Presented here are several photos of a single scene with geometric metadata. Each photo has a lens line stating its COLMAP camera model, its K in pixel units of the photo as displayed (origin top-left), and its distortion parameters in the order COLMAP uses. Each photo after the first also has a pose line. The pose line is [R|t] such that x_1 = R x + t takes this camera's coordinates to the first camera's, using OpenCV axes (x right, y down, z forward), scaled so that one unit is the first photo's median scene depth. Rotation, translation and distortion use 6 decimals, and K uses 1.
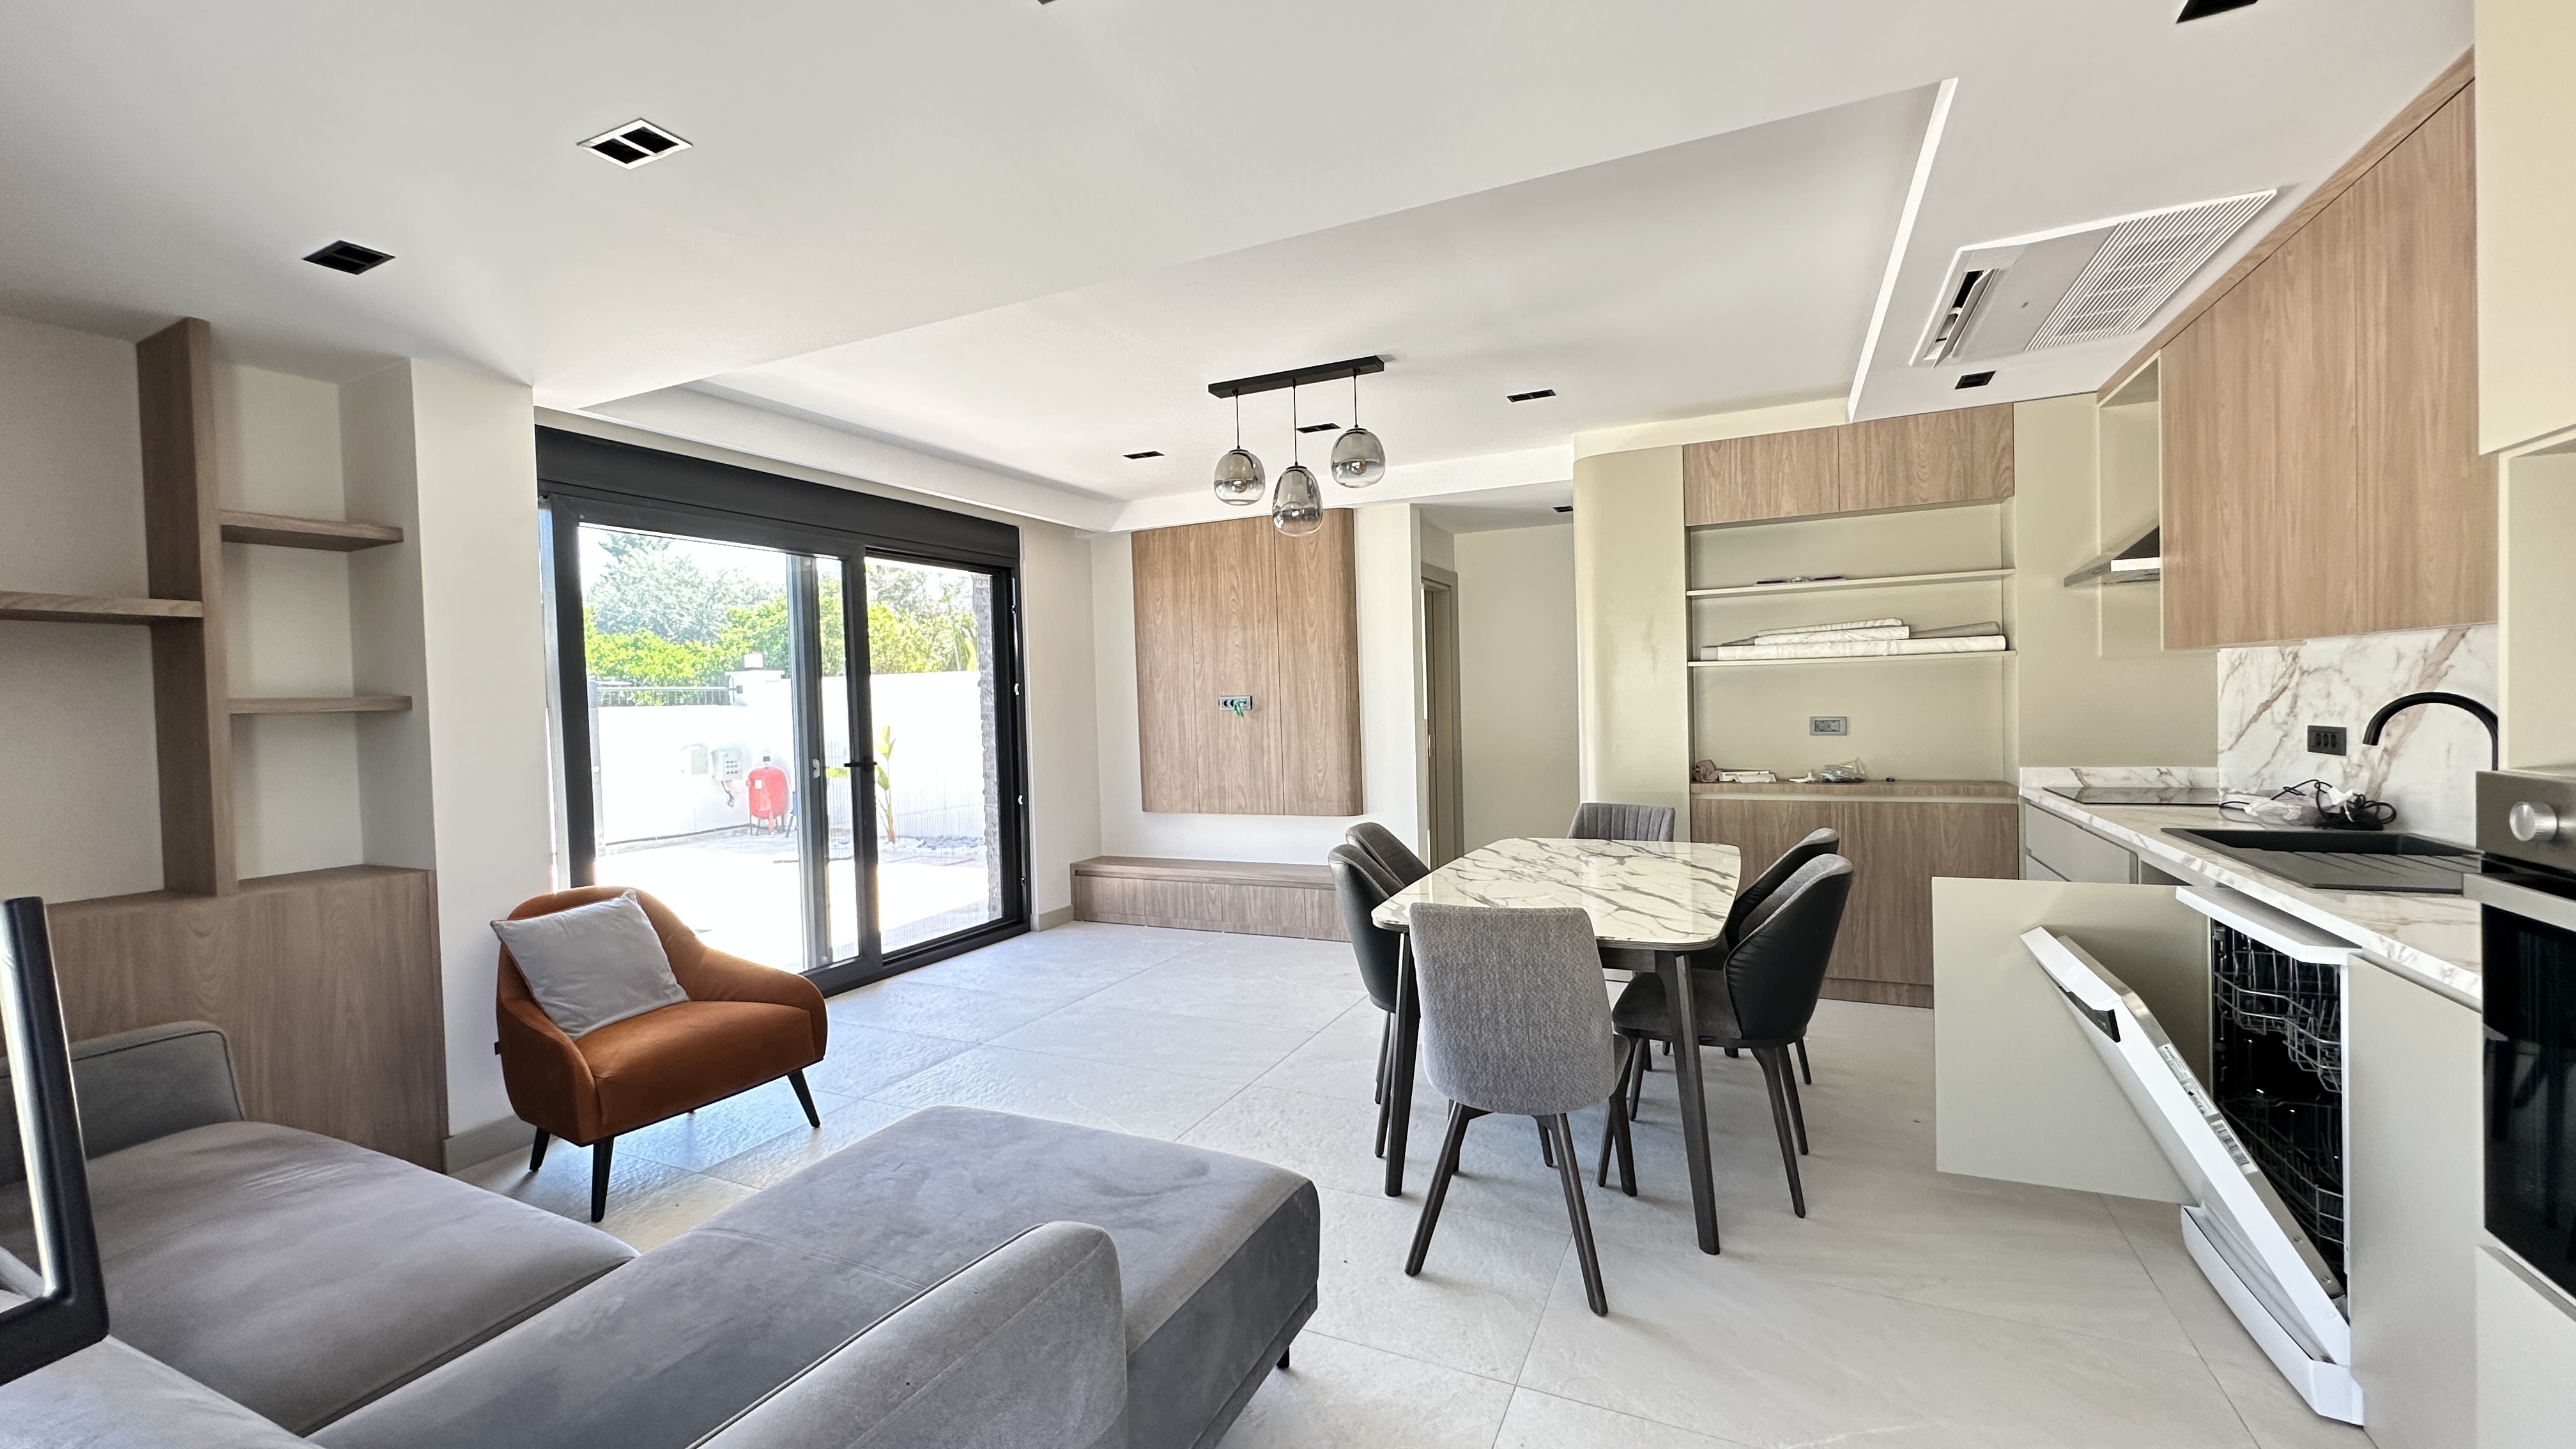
lens RADIAL K [[1033.1, 0, 1281.8], [0, 1033.1, 724.3], [0, 0, 1]] dist [-0.000303, 0.000320]
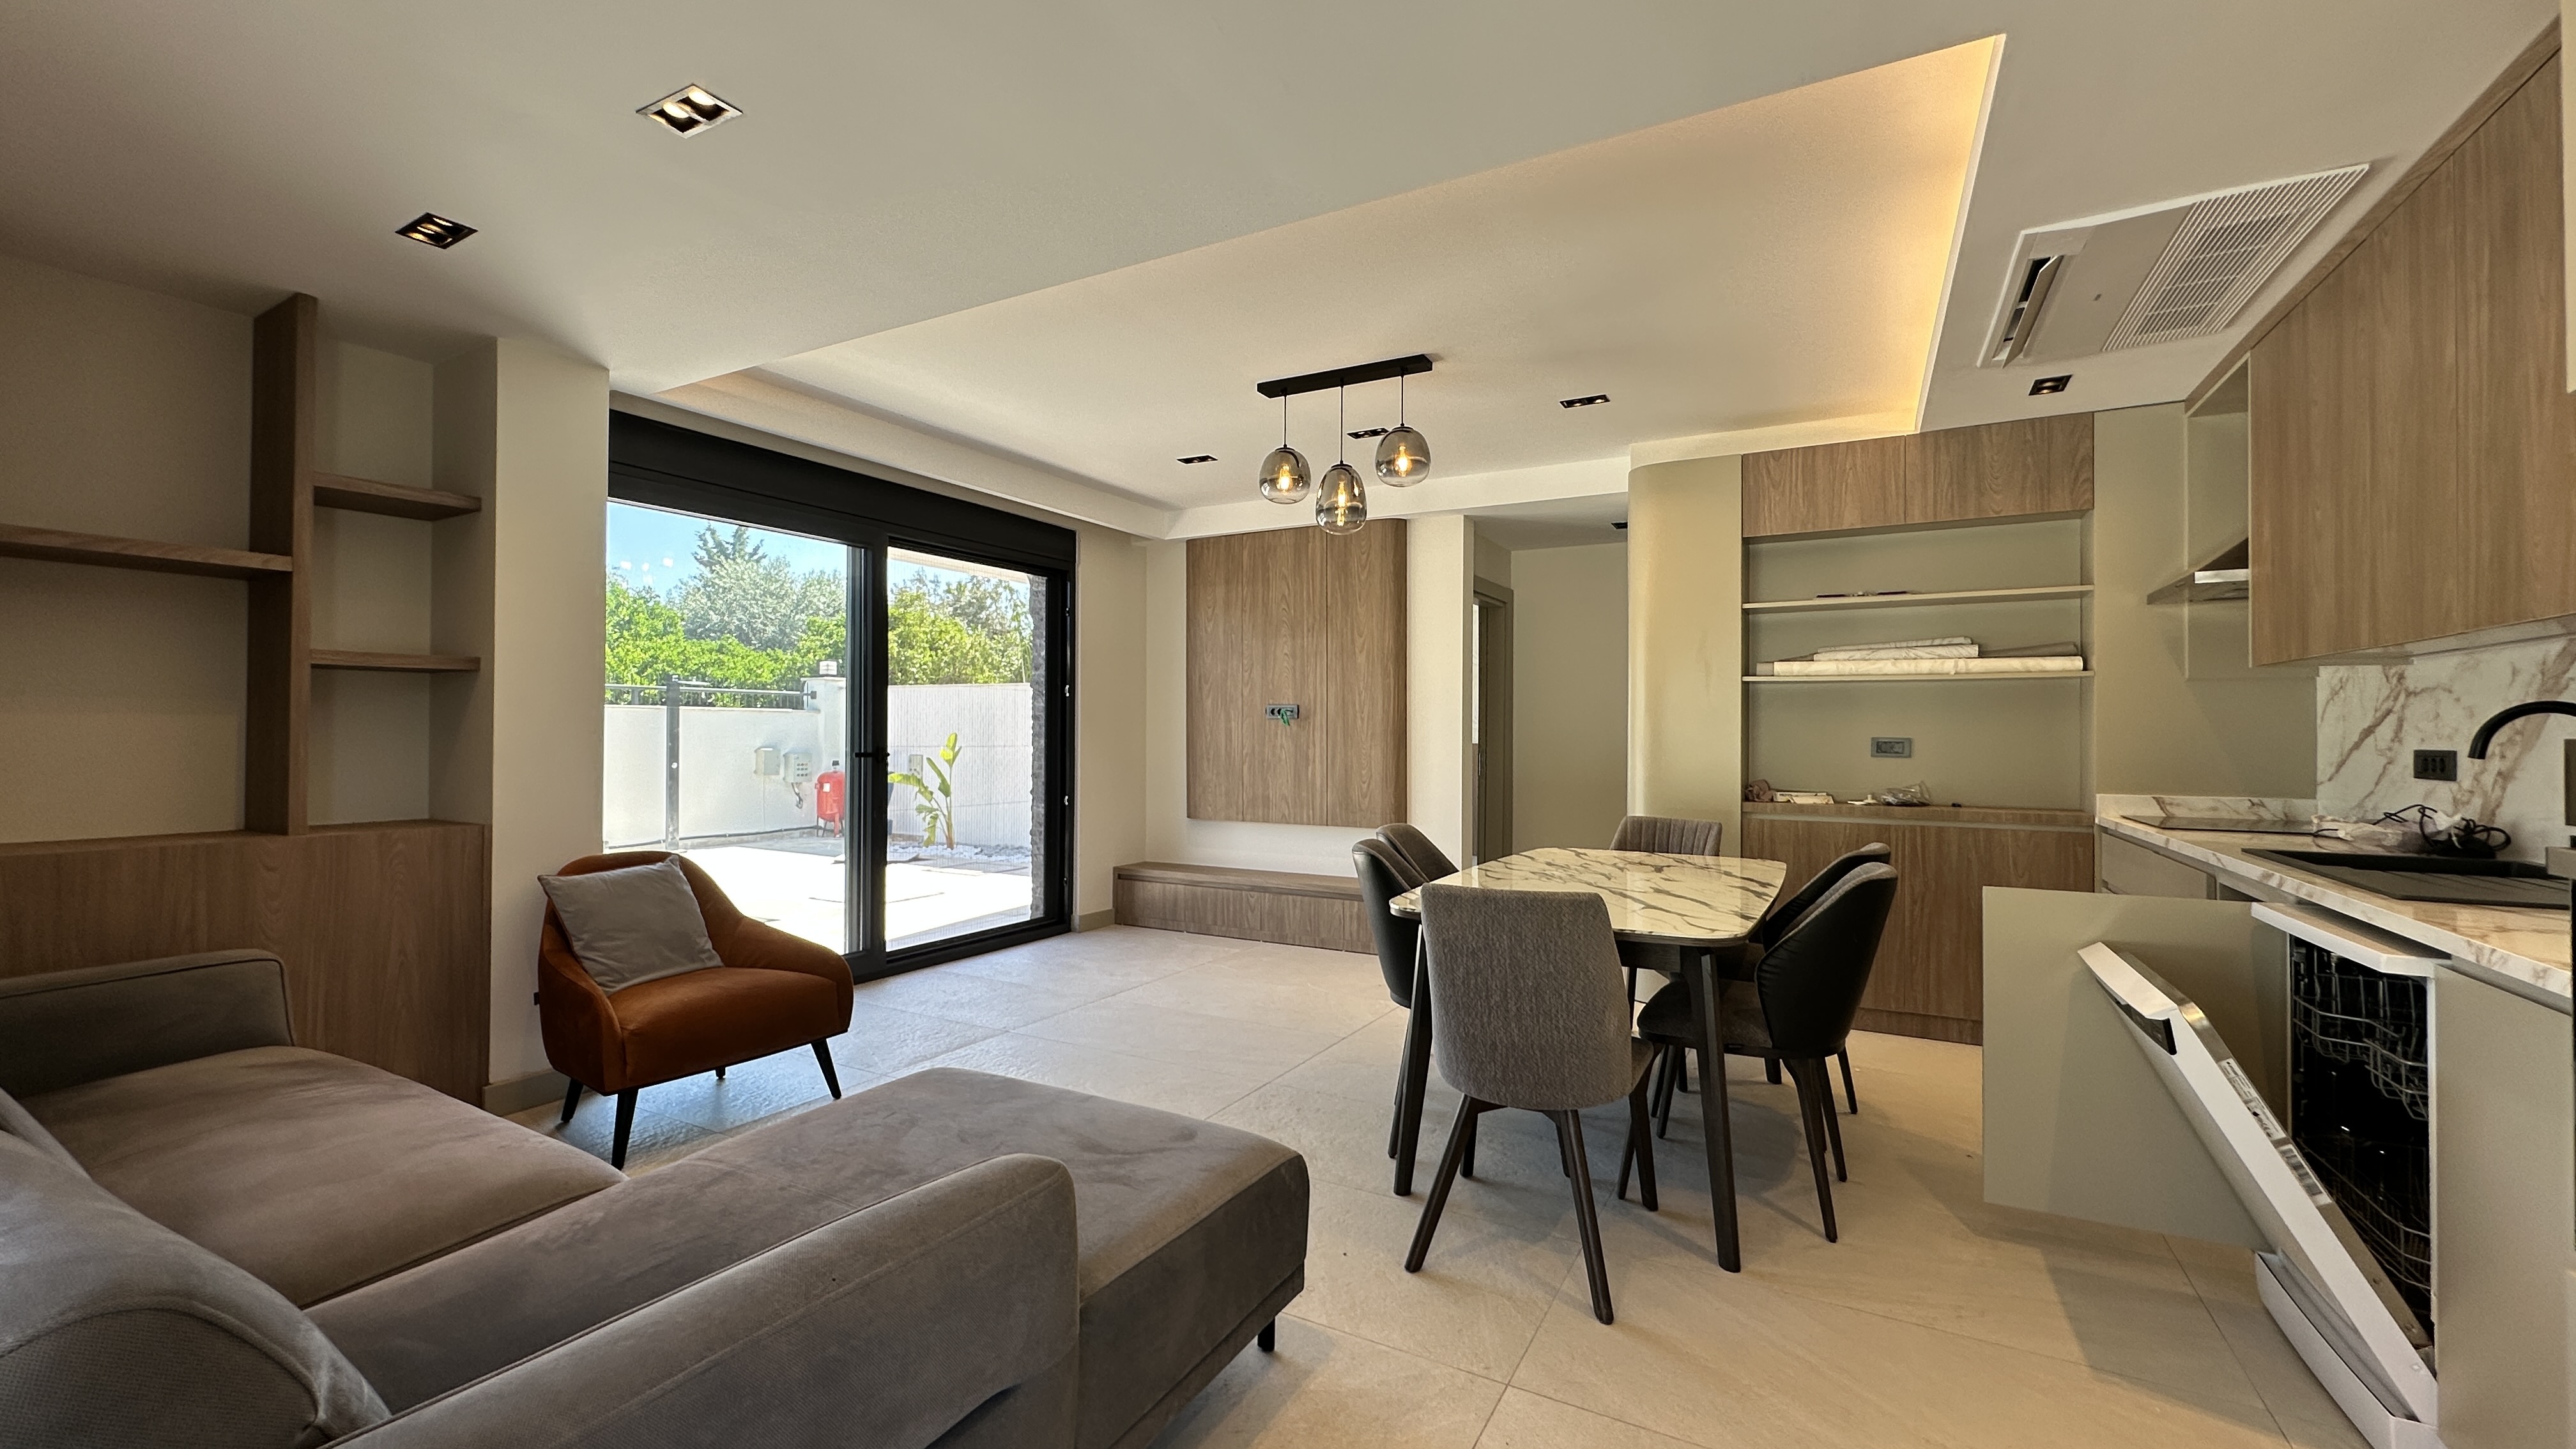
lens RADIAL K [[1033.3, 0, 1281.2], [0, 1033.3, 725.1], [0, 0, 1]] dist [-0.001636, 0.000493]
pose [[0.997308, 0.033996, -0.064974, 0.039993], [-0.035970, 0.998919, -0.029455, 0.045094], [0.063902, 0.031713, 0.997452, 0.010382]]
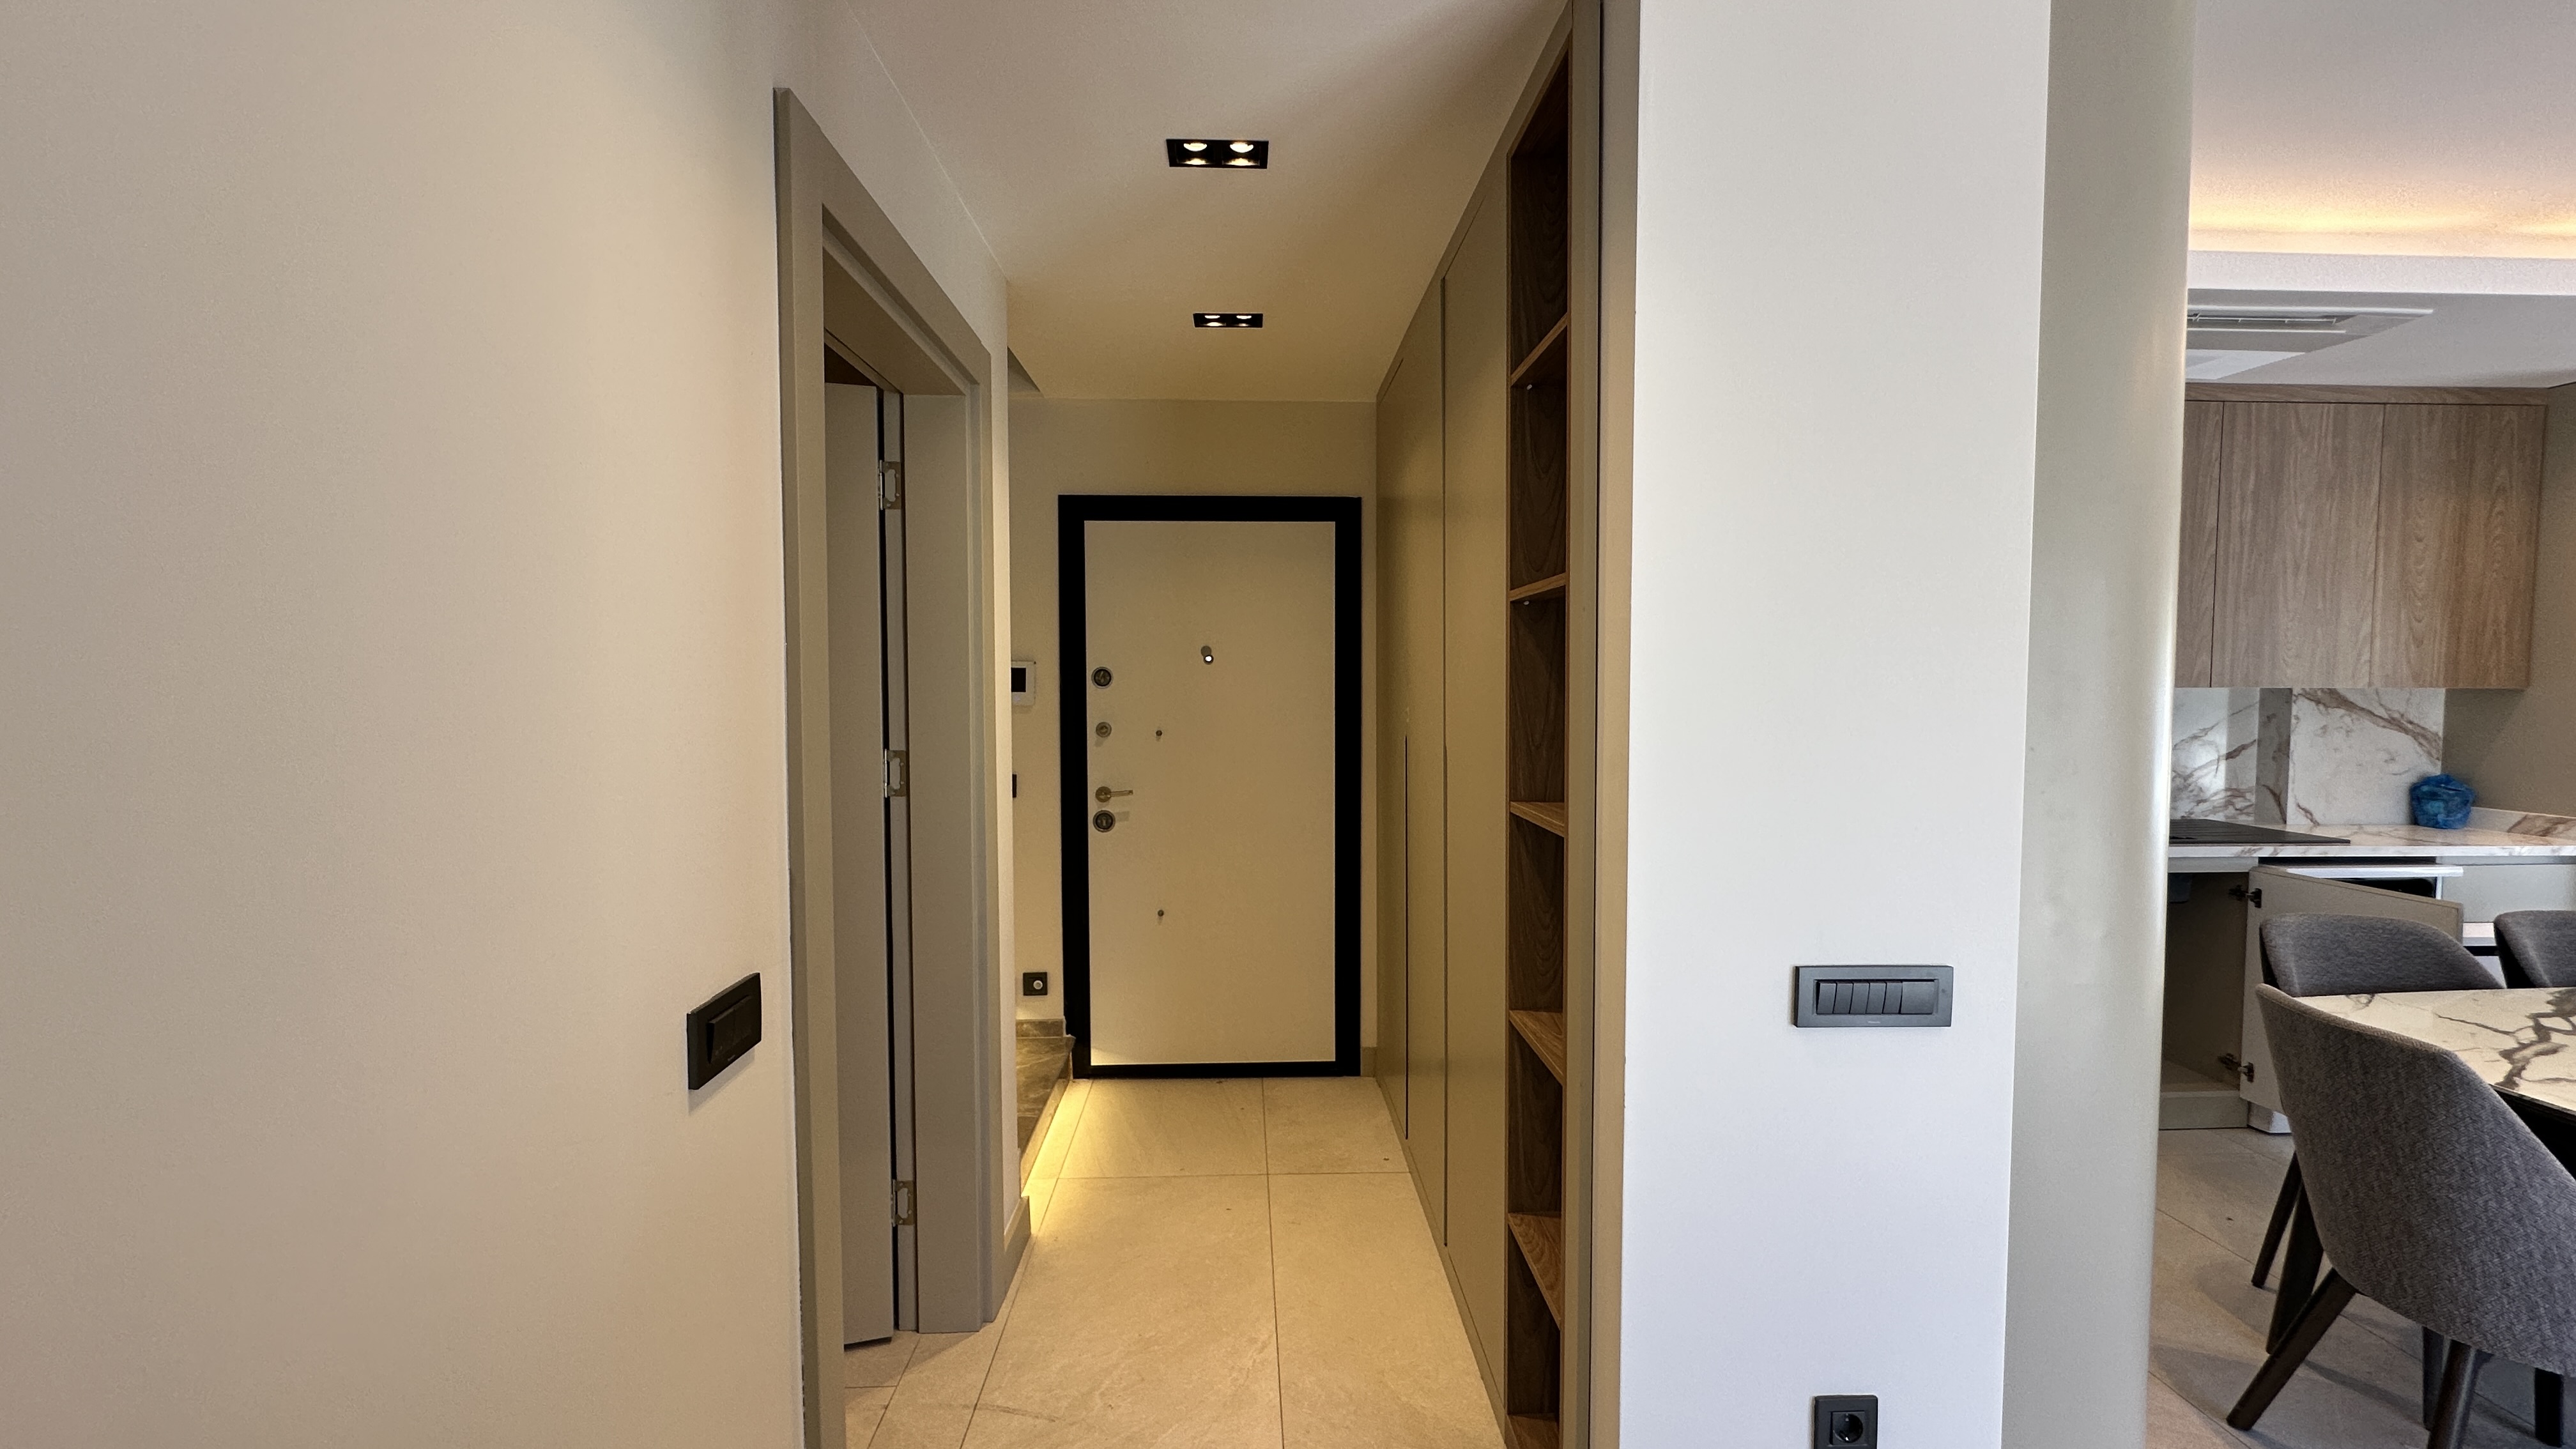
lens RADIAL K [[1033.1, 0, 1281.8], [0, 1033.1, 724.3], [0, 0, 1]] dist [-0.000303, 0.000320]
pose [[-0.470059, -0.009828, 0.882580, 0.236331], [0.034602, 0.998964, 0.029553, -0.094227], [-0.881956, 0.044431, -0.469232, 2.223824]]
